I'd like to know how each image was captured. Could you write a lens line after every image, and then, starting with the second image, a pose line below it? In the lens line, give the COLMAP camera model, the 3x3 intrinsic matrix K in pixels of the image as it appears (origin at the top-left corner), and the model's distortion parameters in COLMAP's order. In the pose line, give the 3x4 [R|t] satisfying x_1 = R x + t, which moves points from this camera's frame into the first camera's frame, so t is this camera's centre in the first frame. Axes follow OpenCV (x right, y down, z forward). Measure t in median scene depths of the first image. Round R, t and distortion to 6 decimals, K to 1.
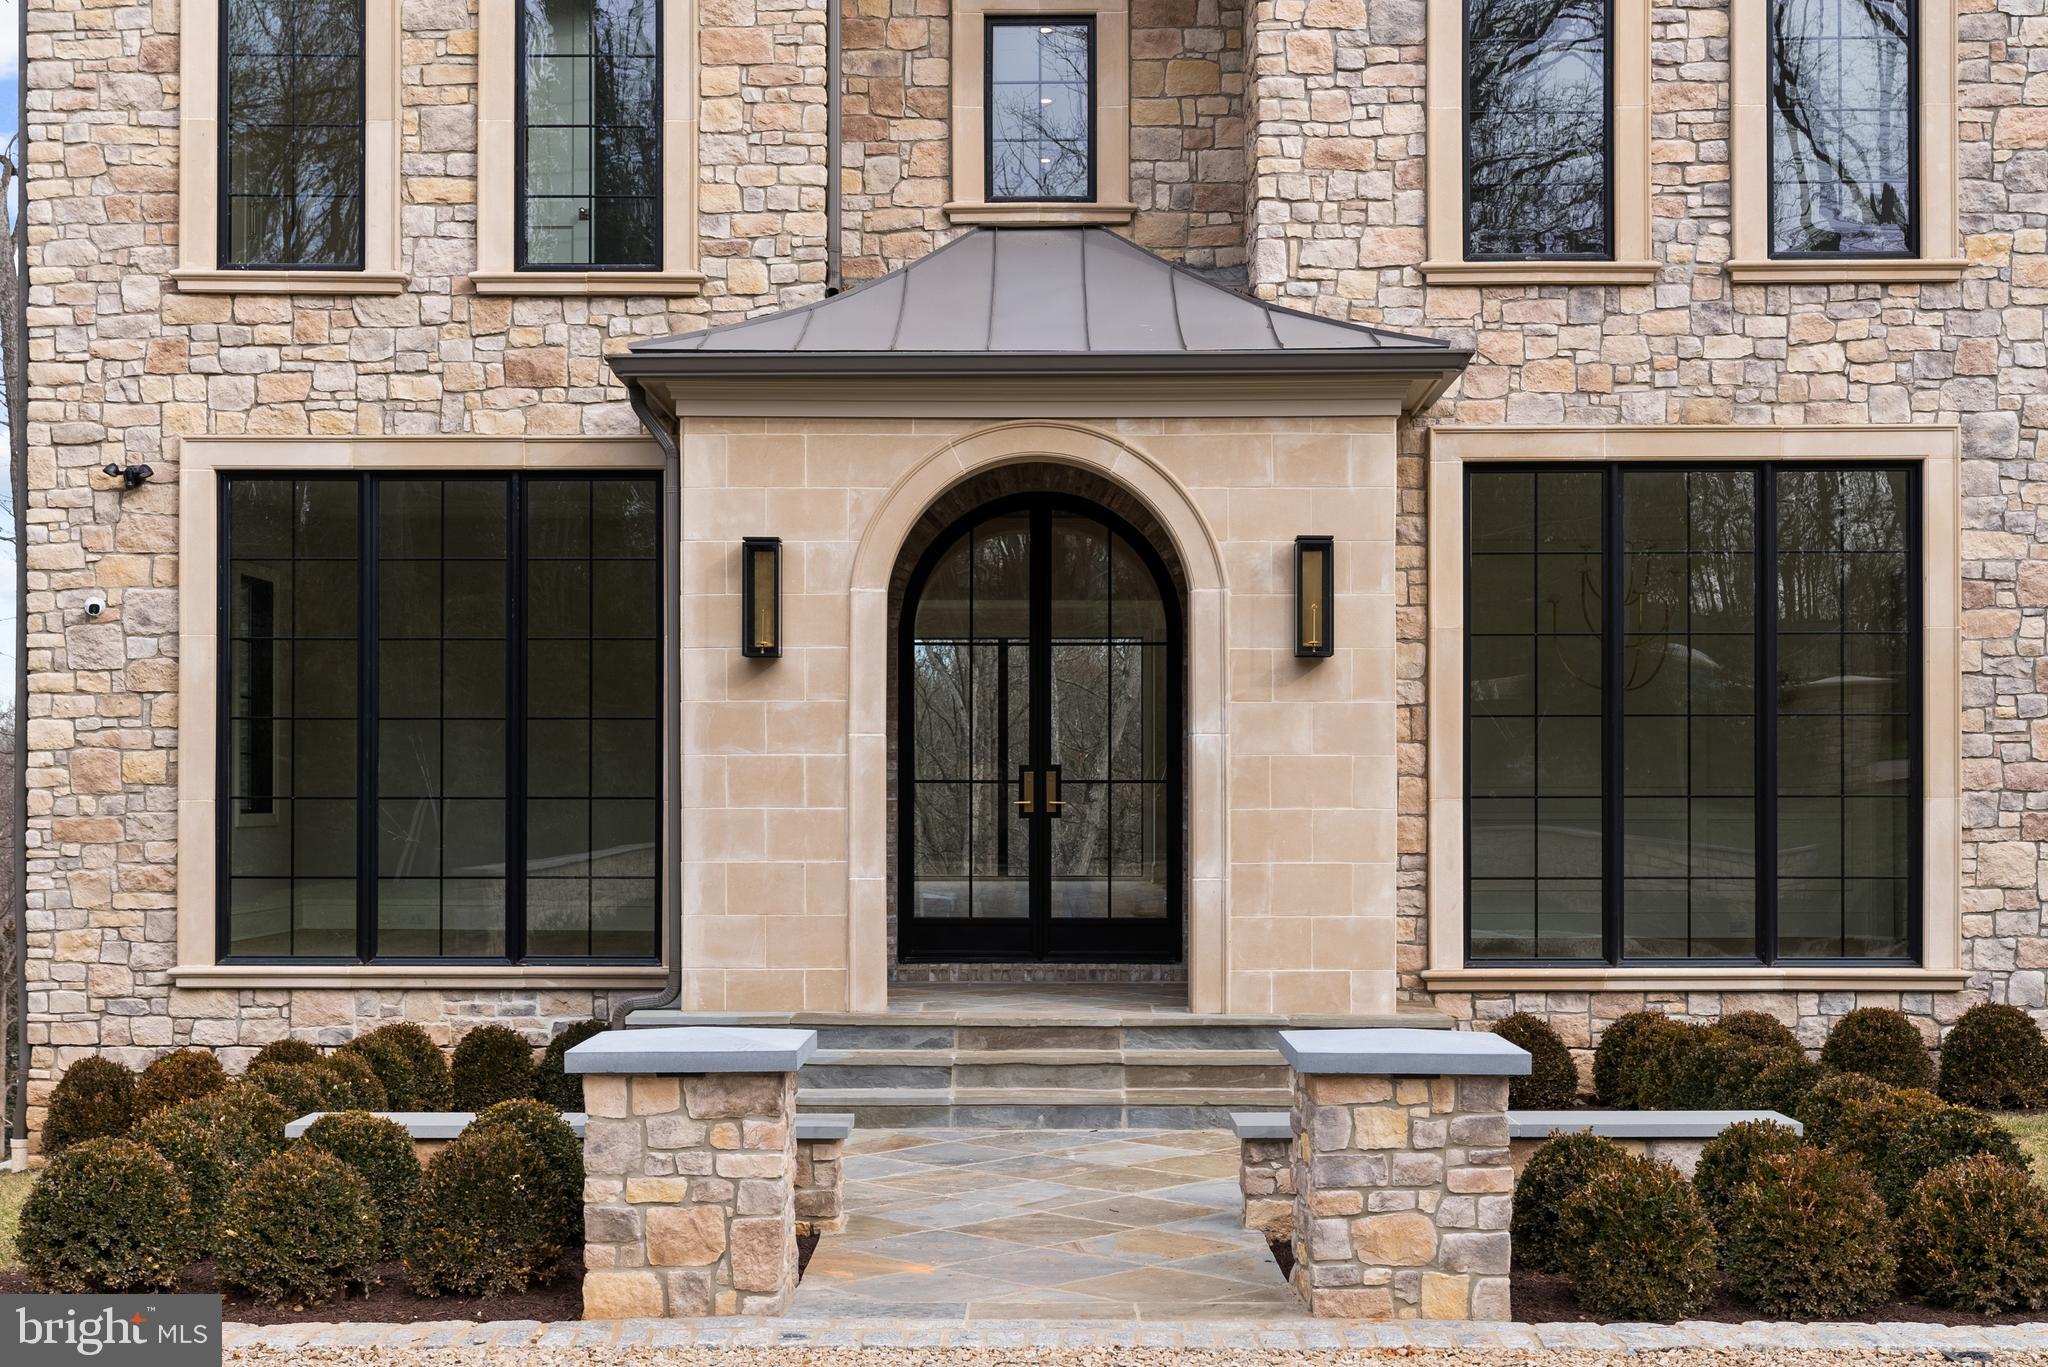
lens RADIAL K [[2670.3, 0, 1025.4], [0, 2670.3, 686.9], [0, 0, 1]] dist [0.022147, 0.000000]
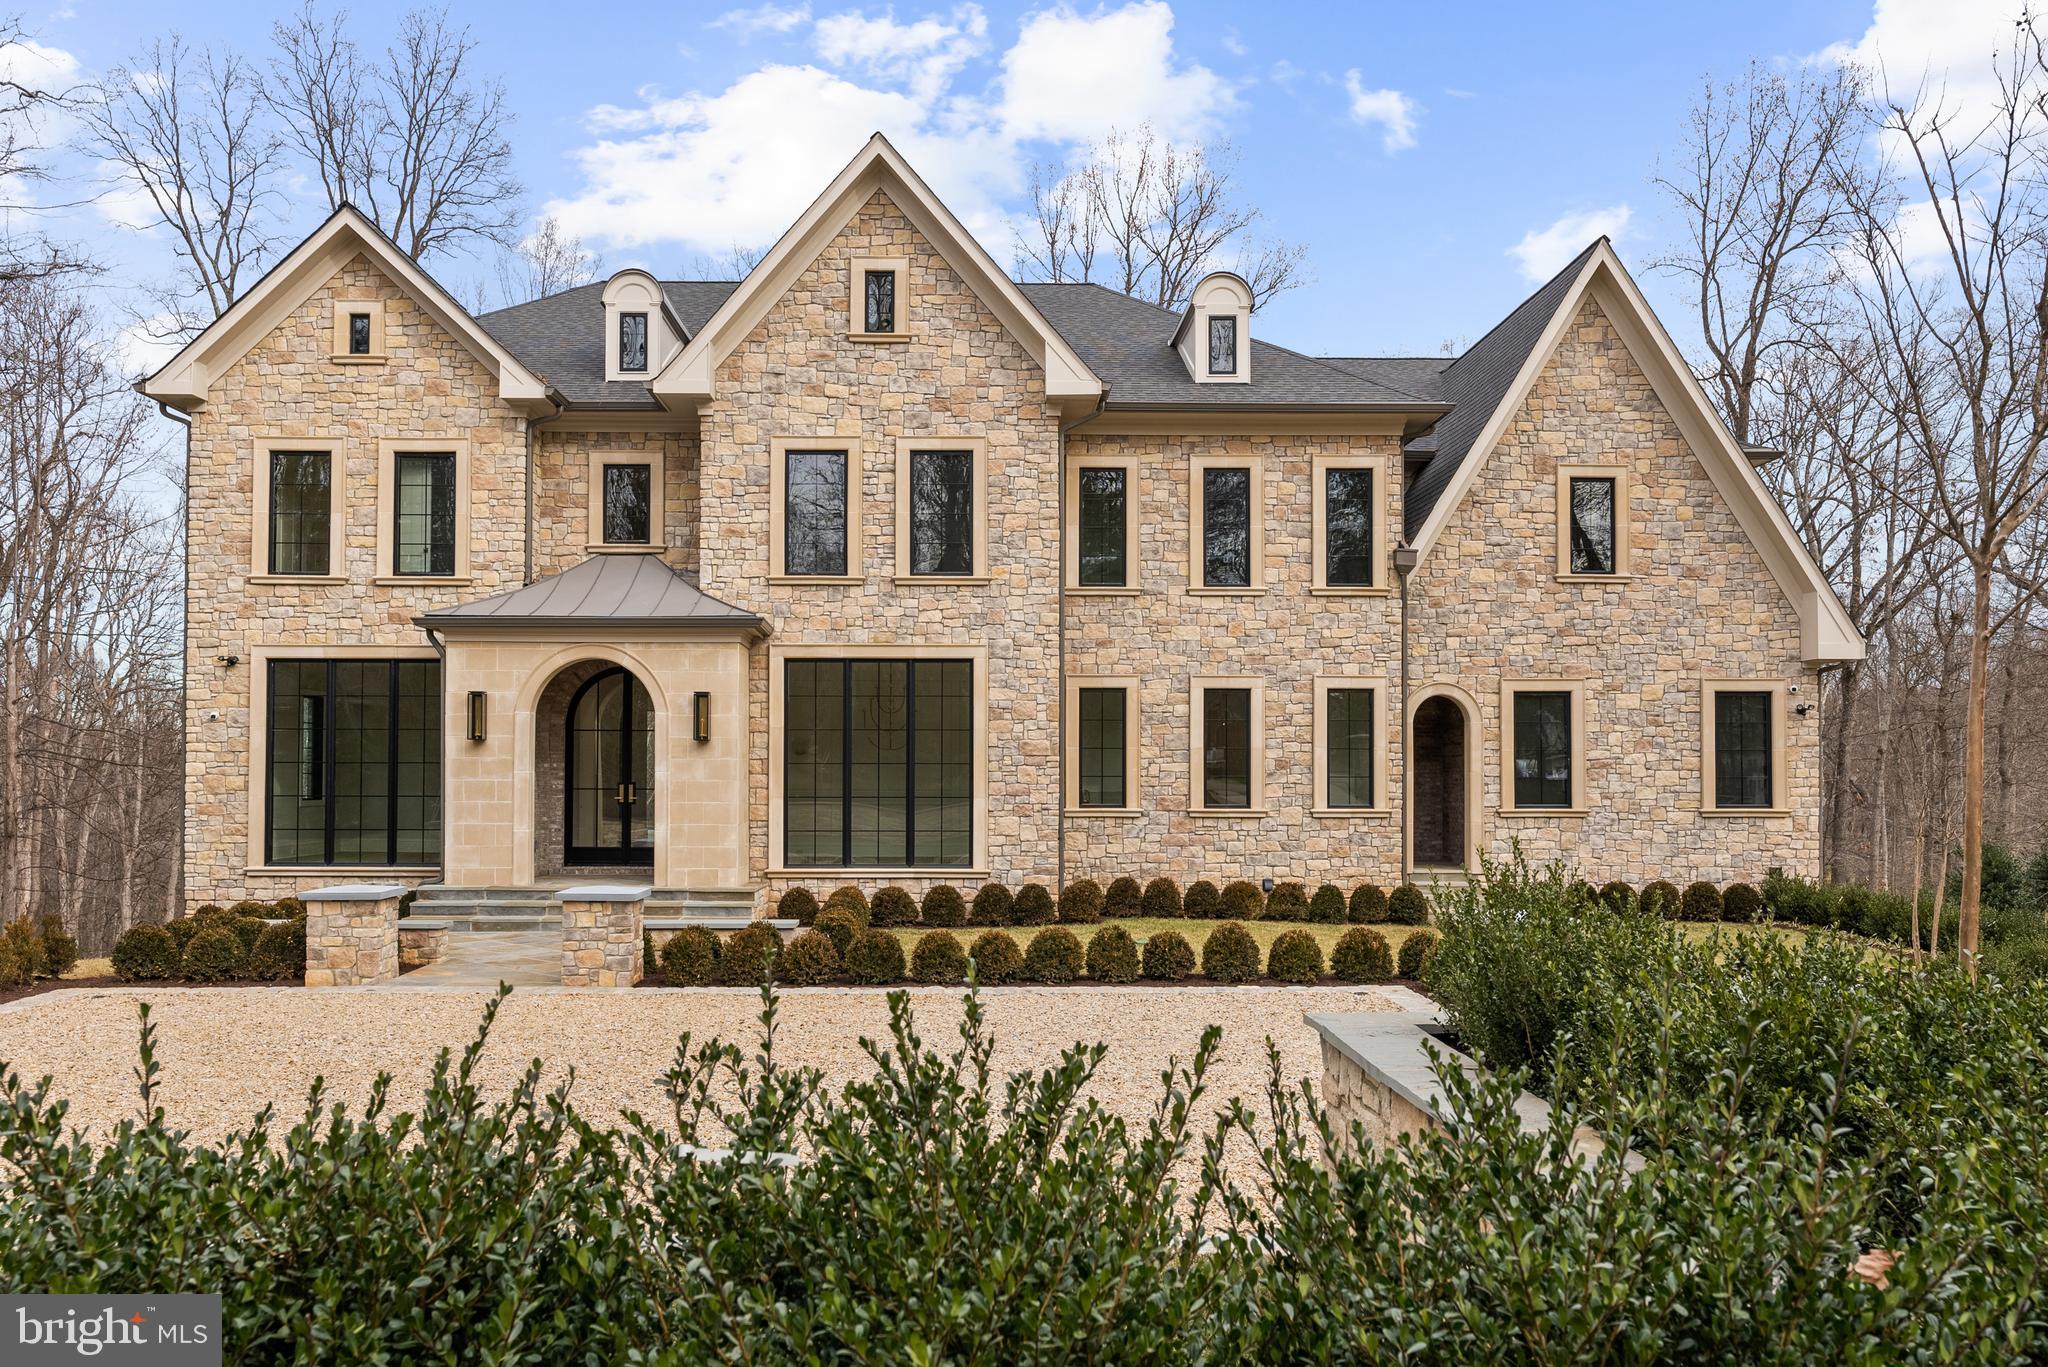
lens RADIAL K [[1615.9, 0, 1021.5], [0, 1615.9, 690.0], [0, 0, 1]] dist [-0.000813, -0.000878]
pose [[0.999829, 0.004184, 0.018006, 0.351907], [-0.003954, 0.999911, -0.012741, -0.037857], [-0.018057, 0.012668, 0.999757, -0.460428]]
